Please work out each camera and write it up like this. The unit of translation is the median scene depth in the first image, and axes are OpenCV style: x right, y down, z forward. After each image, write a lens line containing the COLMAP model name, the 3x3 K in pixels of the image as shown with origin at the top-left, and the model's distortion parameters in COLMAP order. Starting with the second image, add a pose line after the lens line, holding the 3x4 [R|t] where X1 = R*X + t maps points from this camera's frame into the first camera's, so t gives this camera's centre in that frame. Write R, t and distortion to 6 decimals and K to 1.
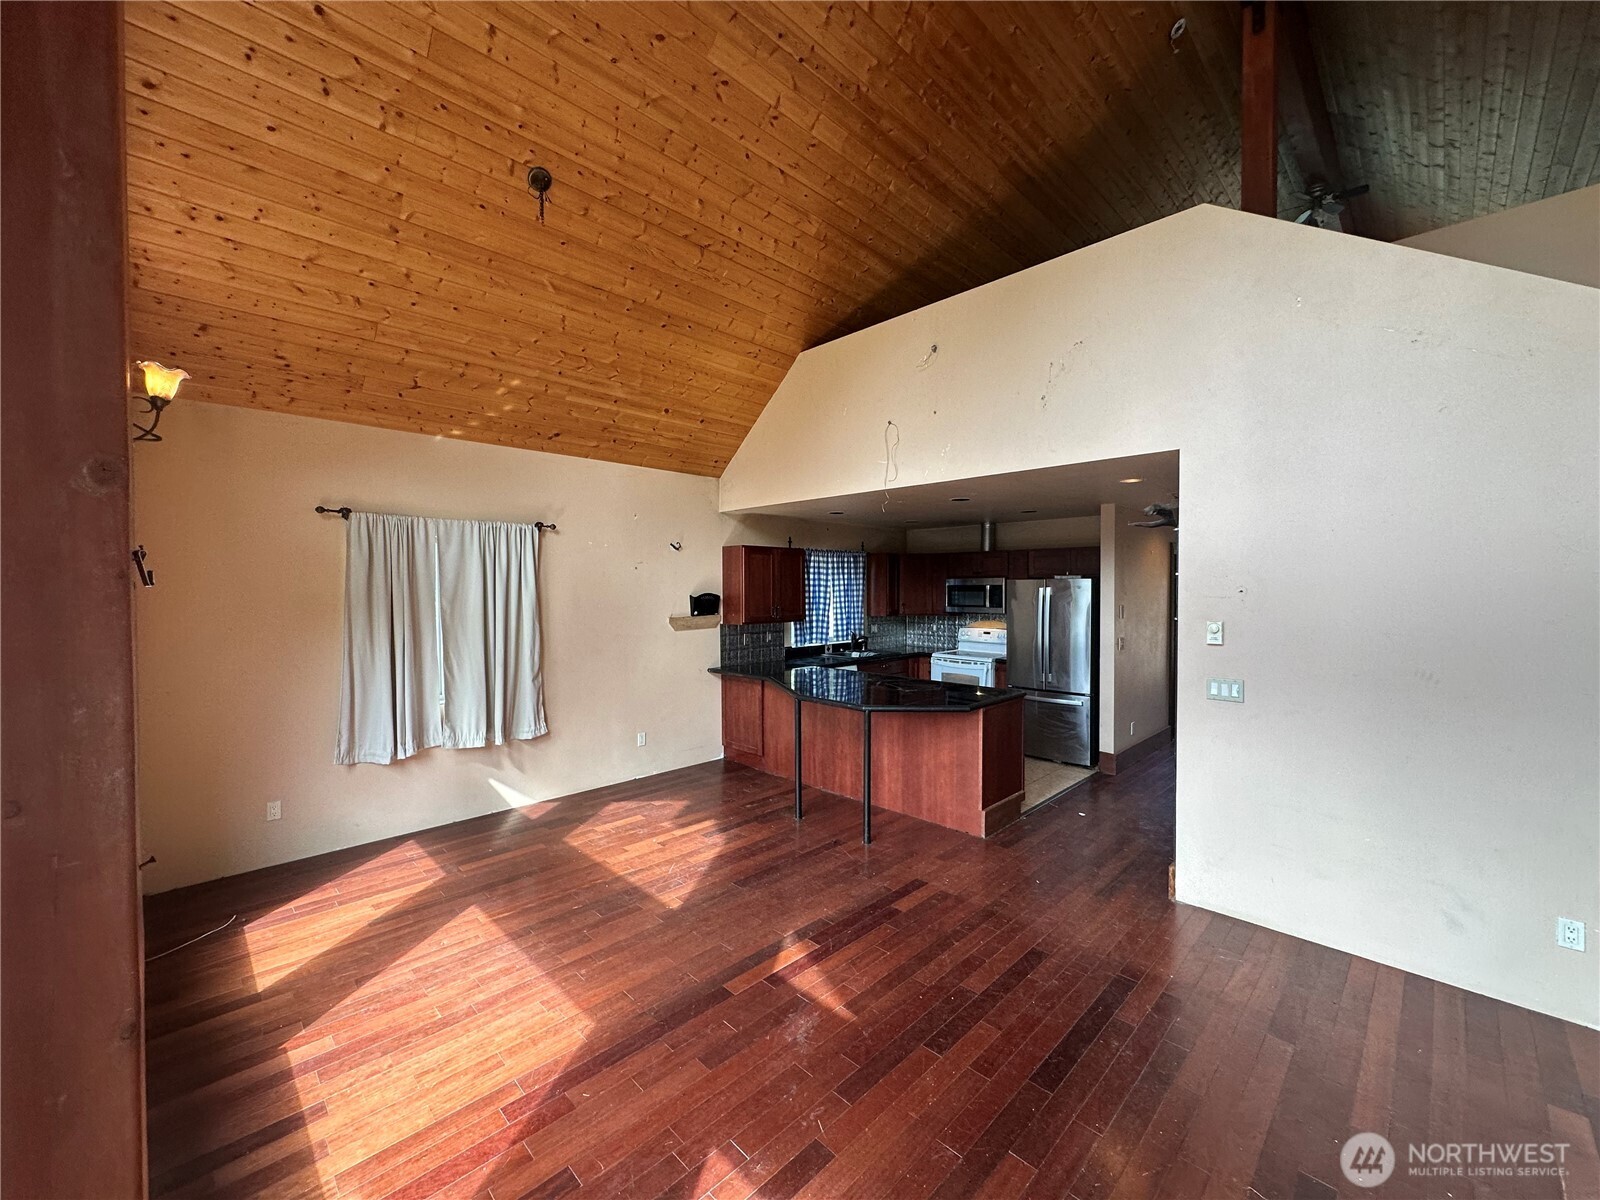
lens RADIAL K [[635.1, 0, 800.0], [0, 635.1, 600.0], [0, 0, 1]] dist [-0.008858, 0.002408]
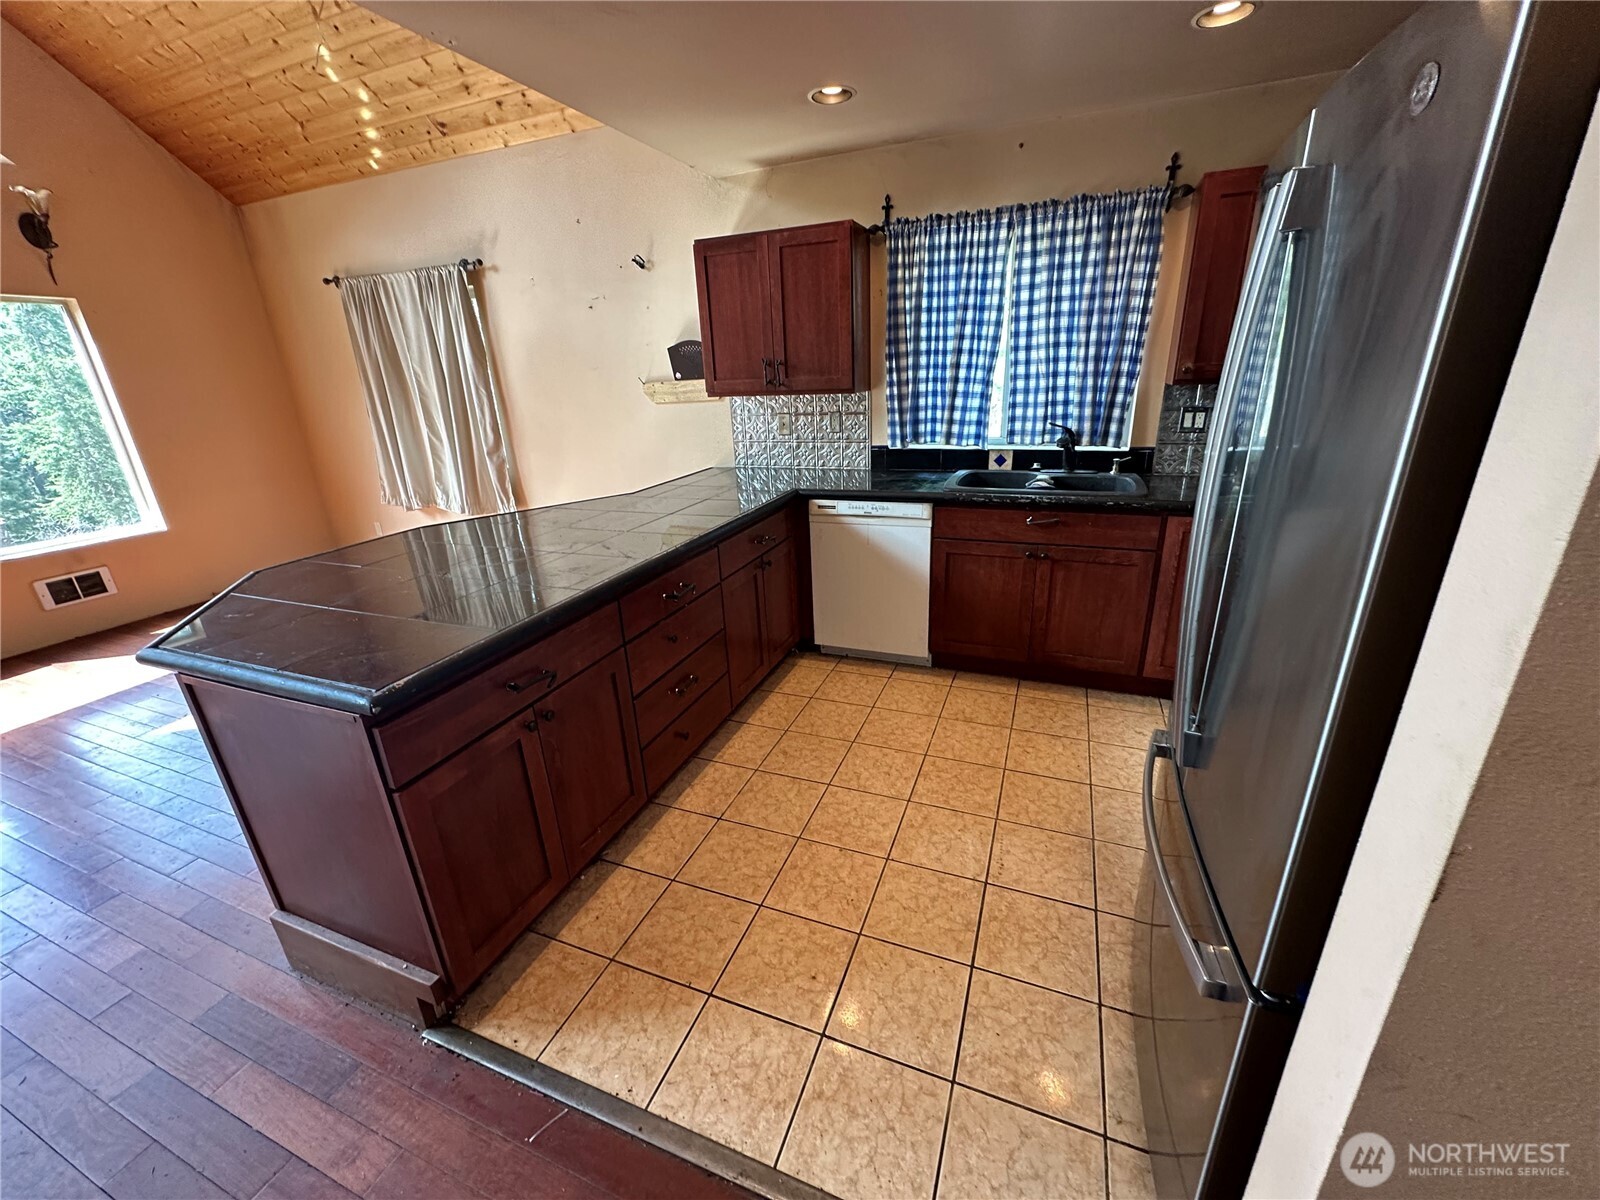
lens RADIAL K [[635.1, 0, 800.0], [0, 635.1, 600.0], [0, 0, 1]] dist [-0.008858, 0.002408]
pose [[0.397528, 0.306450, -0.864905, 0.711471], [0.020430, 0.939393, 0.342232, 0.024840], [0.917363, -0.153717, 0.367174, 1.208569]]
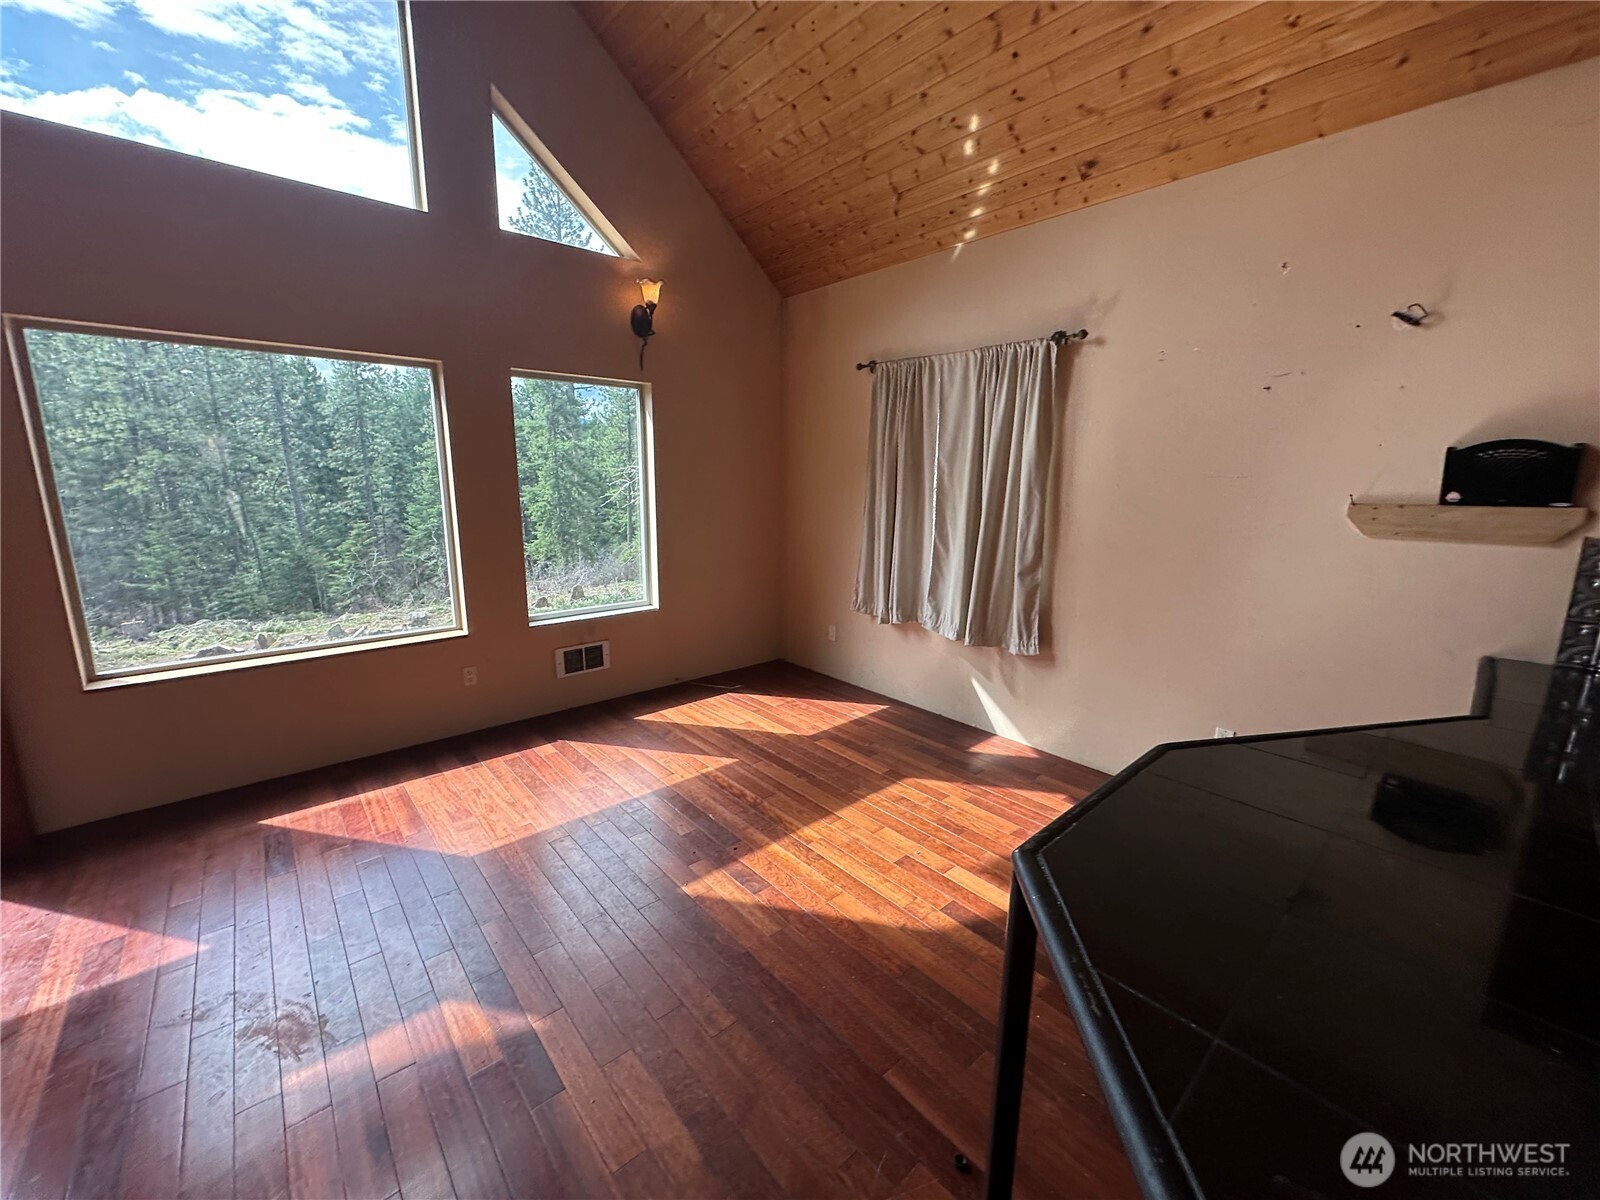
lens RADIAL K [[635.1, 0, 800.0], [0, 635.1, 600.0], [0, 0, 1]] dist [-0.008858, 0.002408]
pose [[-0.060654, 0.199889, -0.977939, 0.325834], [-0.029491, 0.978957, 0.201926, 0.024221], [0.997723, 0.041088, -0.053482, 0.920136]]
